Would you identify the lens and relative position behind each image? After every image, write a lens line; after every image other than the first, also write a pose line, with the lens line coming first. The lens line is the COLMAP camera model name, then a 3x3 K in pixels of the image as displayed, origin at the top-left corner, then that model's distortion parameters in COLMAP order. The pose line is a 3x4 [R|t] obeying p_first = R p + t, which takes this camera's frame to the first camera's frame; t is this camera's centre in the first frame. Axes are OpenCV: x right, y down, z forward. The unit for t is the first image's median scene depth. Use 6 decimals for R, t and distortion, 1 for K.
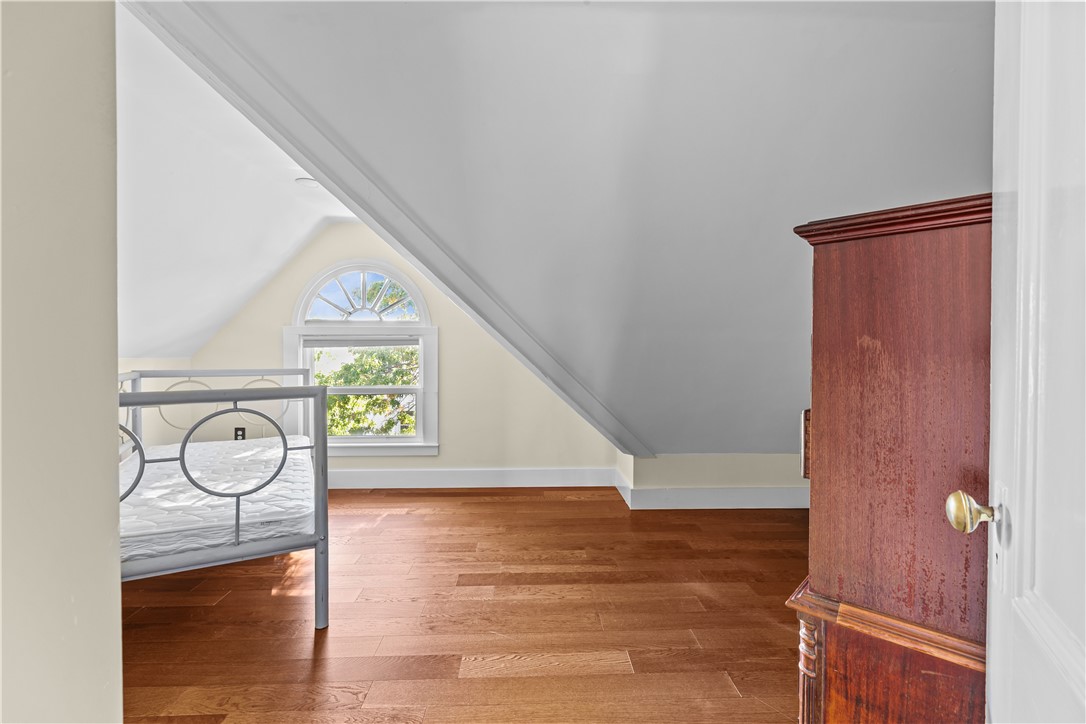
lens RADIAL K [[490.0, 0, 547.7], [0, 490.0, 358.6], [0, 0, 1]] dist [0.002806, -0.000056]
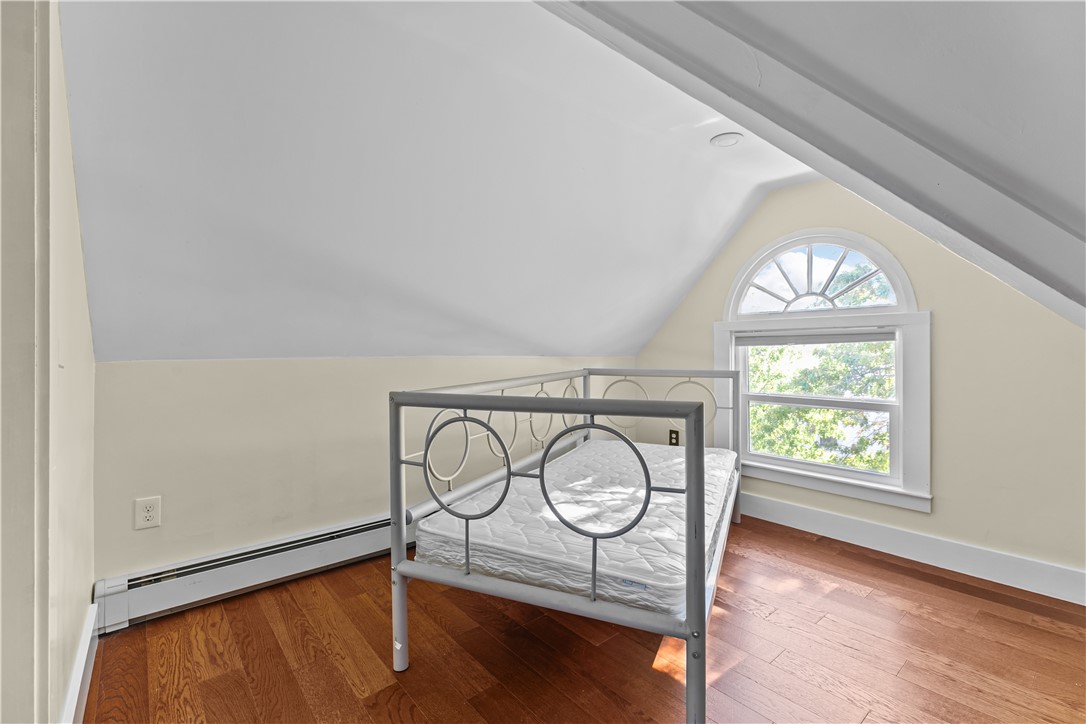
lens RADIAL K [[490.0, 0, 548.6], [0, 490.0, 350.4], [0, 0, 1]] dist [0.002806, -0.000056]
pose [[0.620810, -0.001814, -0.783959, -0.037383], [-0.010226, 0.999894, -0.010411, -0.003122], [0.783894, 0.014480, 0.620726, 0.247469]]
